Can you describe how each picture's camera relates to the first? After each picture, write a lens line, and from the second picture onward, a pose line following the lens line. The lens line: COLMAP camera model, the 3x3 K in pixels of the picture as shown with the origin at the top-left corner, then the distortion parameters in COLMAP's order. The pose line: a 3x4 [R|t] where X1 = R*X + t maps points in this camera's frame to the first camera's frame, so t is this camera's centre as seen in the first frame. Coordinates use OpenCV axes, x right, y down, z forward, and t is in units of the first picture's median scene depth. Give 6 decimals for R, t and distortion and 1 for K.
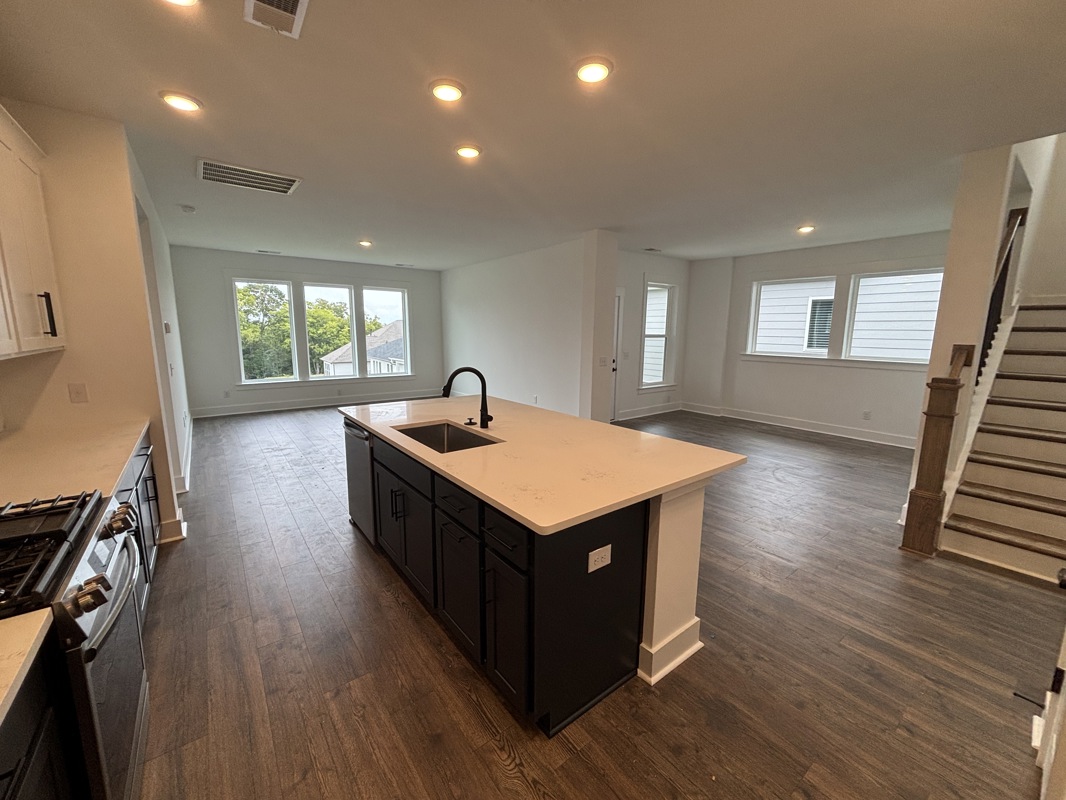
lens RADIAL K [[428.0, 0, 532.6], [0, 428.0, 397.3], [0, 0, 1]] dist [-0.004352, -0.000886]
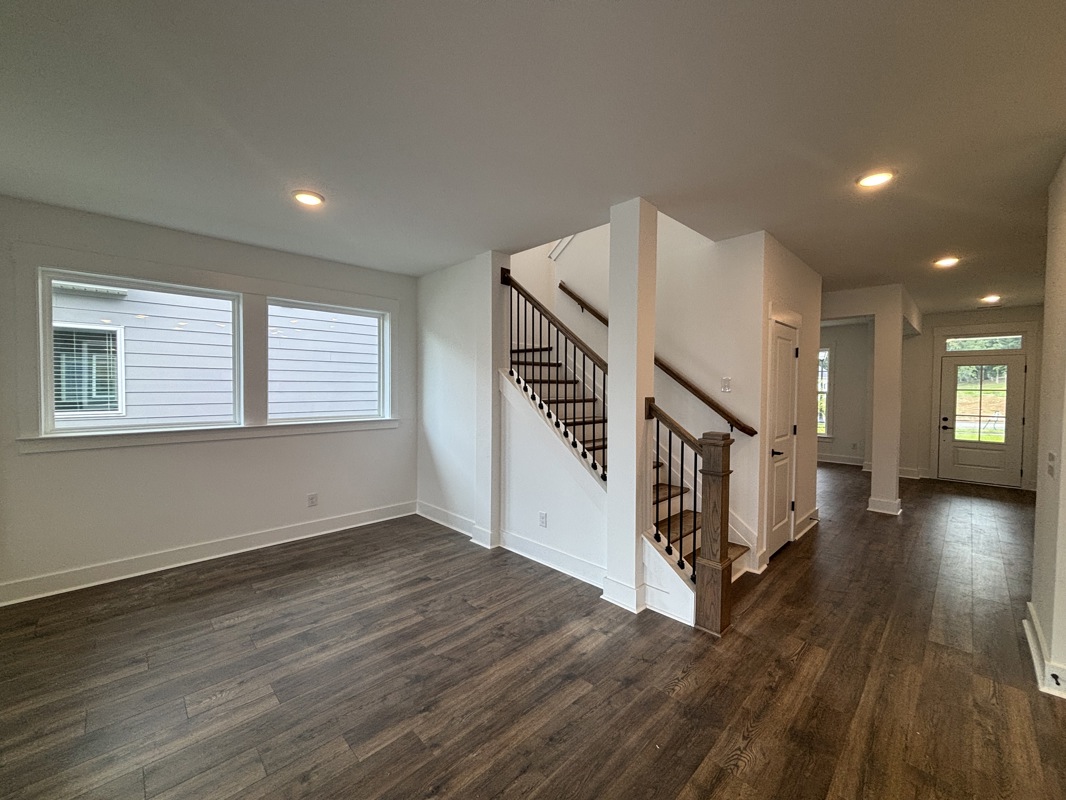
lens RADIAL K [[428.0, 0, 530.8], [0, 428.0, 398.7], [0, 0, 1]] dist [-0.004352, -0.000886]
pose [[-0.121175, -0.039887, 0.991829, 0.098723], [0.154449, 0.986265, 0.058533, -0.224115], [-0.980542, 0.160279, -0.113350, 1.442339]]
